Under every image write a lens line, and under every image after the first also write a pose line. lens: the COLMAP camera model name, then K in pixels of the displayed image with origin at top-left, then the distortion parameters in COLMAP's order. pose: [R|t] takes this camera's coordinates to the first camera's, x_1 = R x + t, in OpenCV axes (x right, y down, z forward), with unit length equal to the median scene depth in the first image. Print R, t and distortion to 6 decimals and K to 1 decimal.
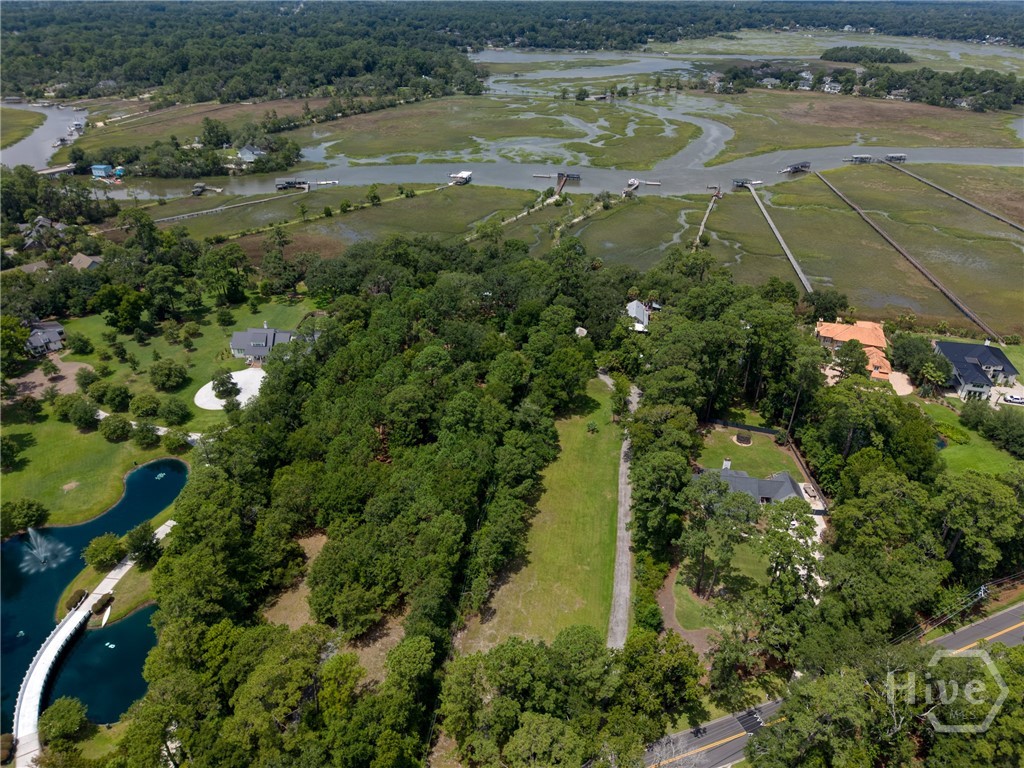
lens RADIAL K [[680.6, 0, 506.5], [0, 680.6, 386.3], [0, 0, 1]] dist [0.029487, -0.026991]
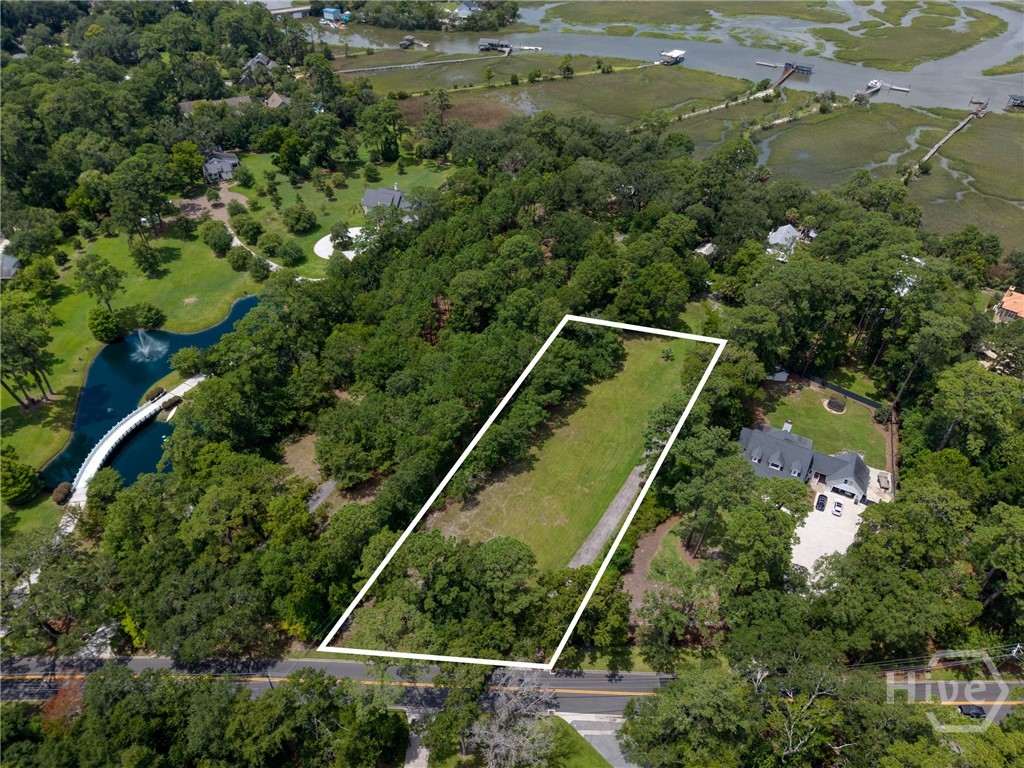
lens RADIAL K [[680.6, 0, 506.5], [0, 680.6, 386.3], [0, 0, 1]] dist [0.029487, -0.026991]
pose [[0.932547, 0.237426, -0.272003, 0.169572], [-0.191077, 0.963762, 0.186152, -0.025408], [0.306344, -0.121622, 0.944120, 0.046962]]
